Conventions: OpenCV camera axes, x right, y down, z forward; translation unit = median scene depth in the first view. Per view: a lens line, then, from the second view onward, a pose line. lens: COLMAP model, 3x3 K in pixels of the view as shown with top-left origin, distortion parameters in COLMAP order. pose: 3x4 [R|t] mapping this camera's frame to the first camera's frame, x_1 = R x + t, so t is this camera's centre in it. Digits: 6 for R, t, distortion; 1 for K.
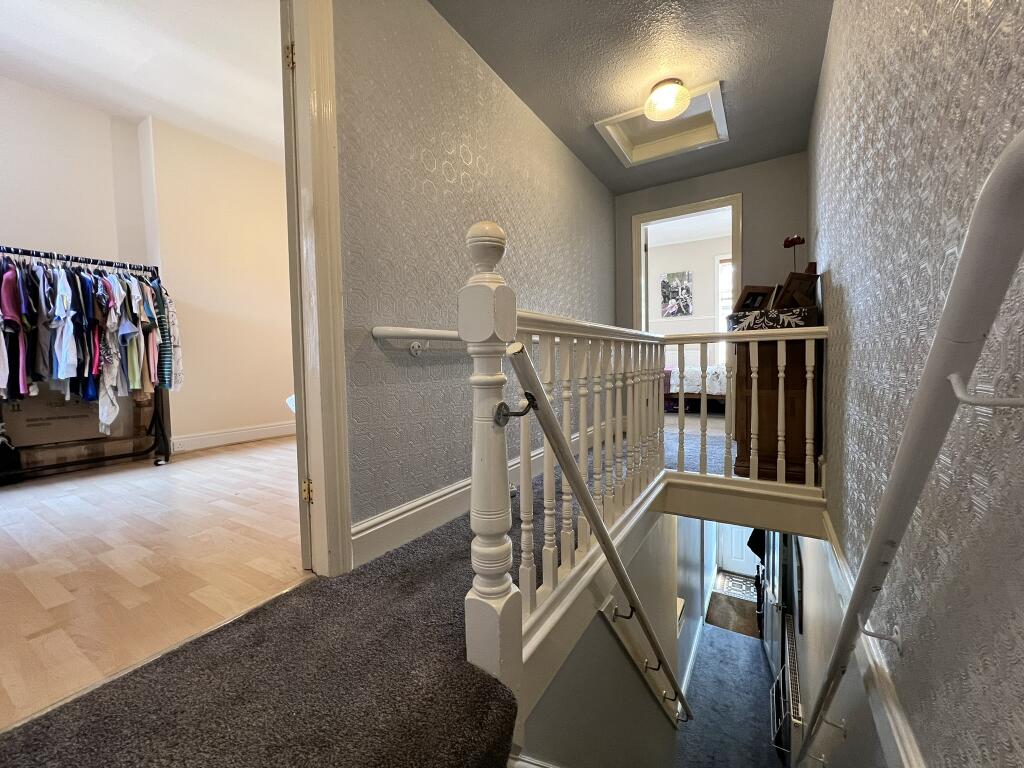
lens RADIAL K [[410.1, 0, 510.9], [0, 410.1, 376.2], [0, 0, 1]] dist [-0.001676, -0.000151]
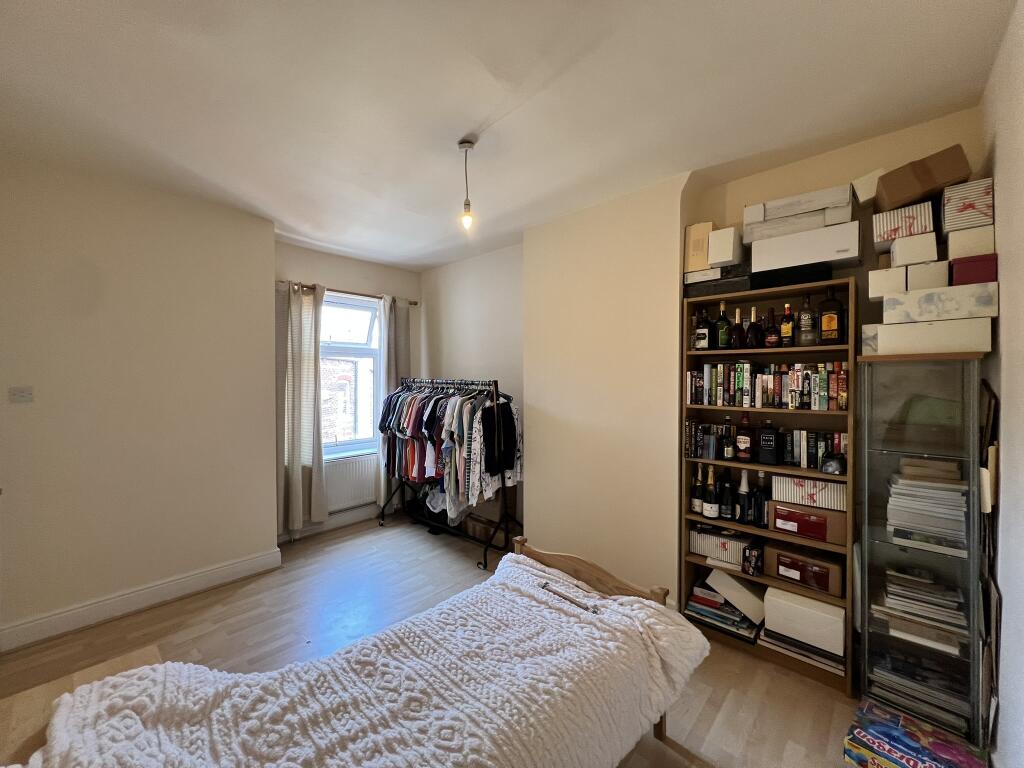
lens RADIAL K [[410.1, 0, 510.8], [0, 410.1, 378.2], [0, 0, 1]] dist [-0.001676, -0.000151]
pose [[-0.192700, 0.036893, -0.980564, 0.172752], [-0.034398, 0.998425, 0.044325, -0.364014], [0.980655, 0.042271, -0.191127, 1.409326]]
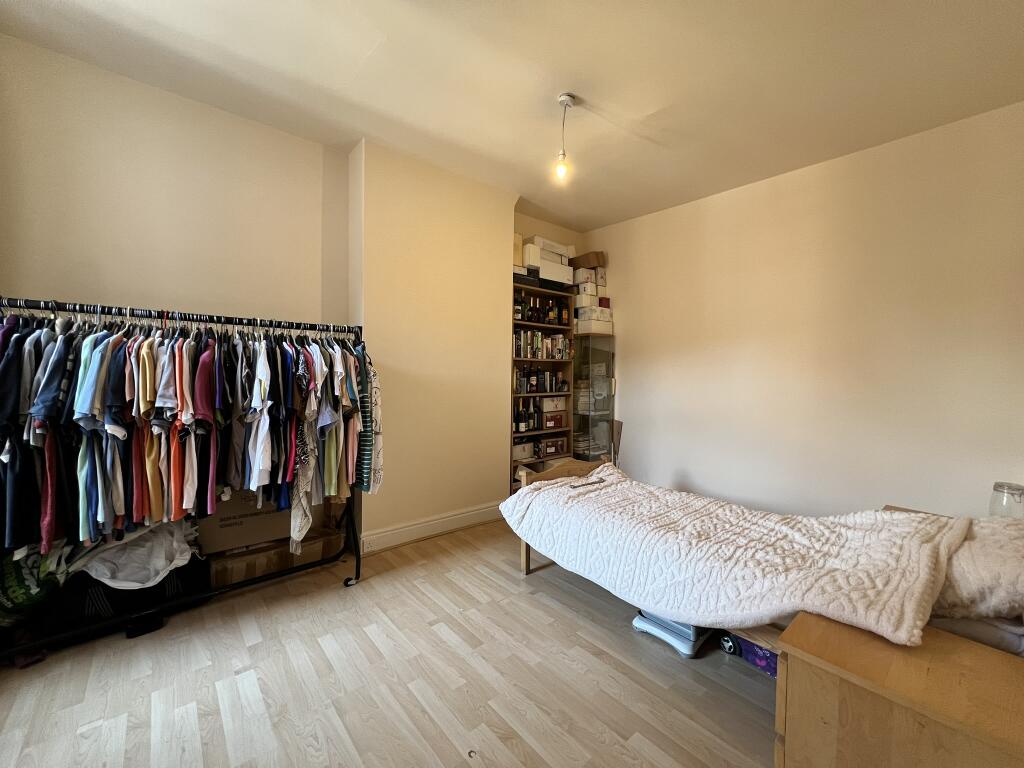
lens RADIAL K [[410.1, 0, 510.3], [0, 410.1, 377.7], [0, 0, 1]] dist [-0.001676, -0.000151]
pose [[0.951047, 0.046797, -0.305483, -0.398521], [-0.053316, 0.998493, -0.013027, -0.198912], [0.304413, 0.028677, 0.952108, 0.391766]]
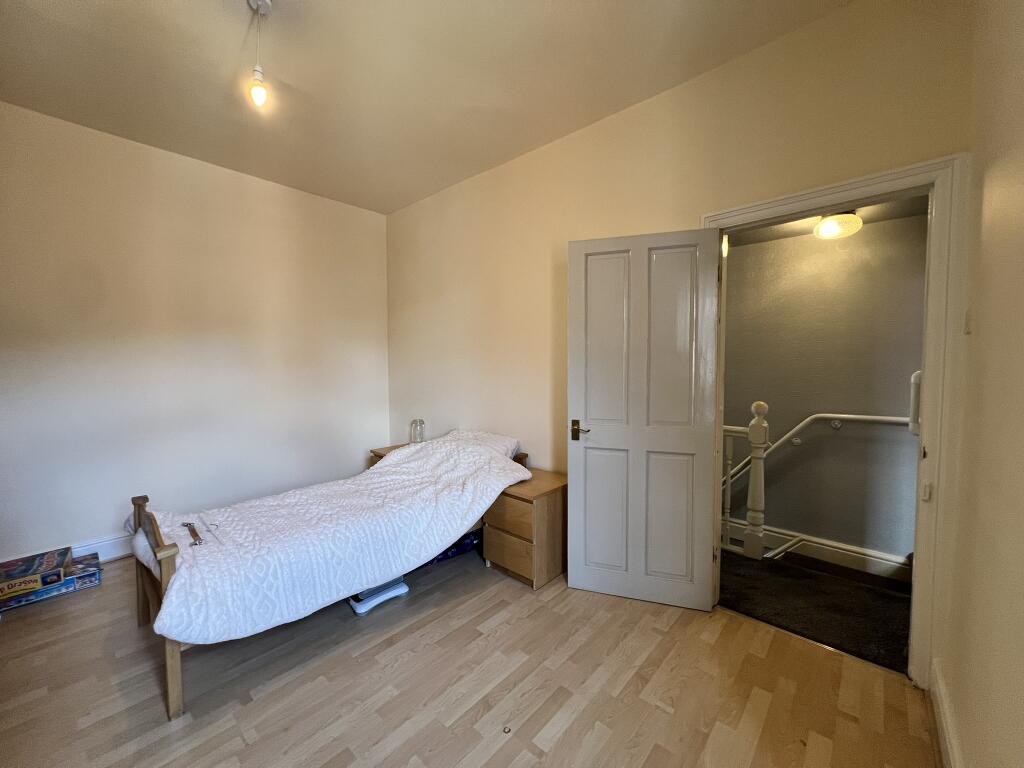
lens RADIAL K [[410.1, 0, 515.6], [0, 410.1, 389.5], [0, 0, 1]] dist [-0.001676, -0.000151]
pose [[0.179977, -0.042913, 0.982734, -1.074583], [0.039605, 0.998554, 0.036351, -0.208824], [-0.982873, 0.032379, 0.181417, 0.740978]]
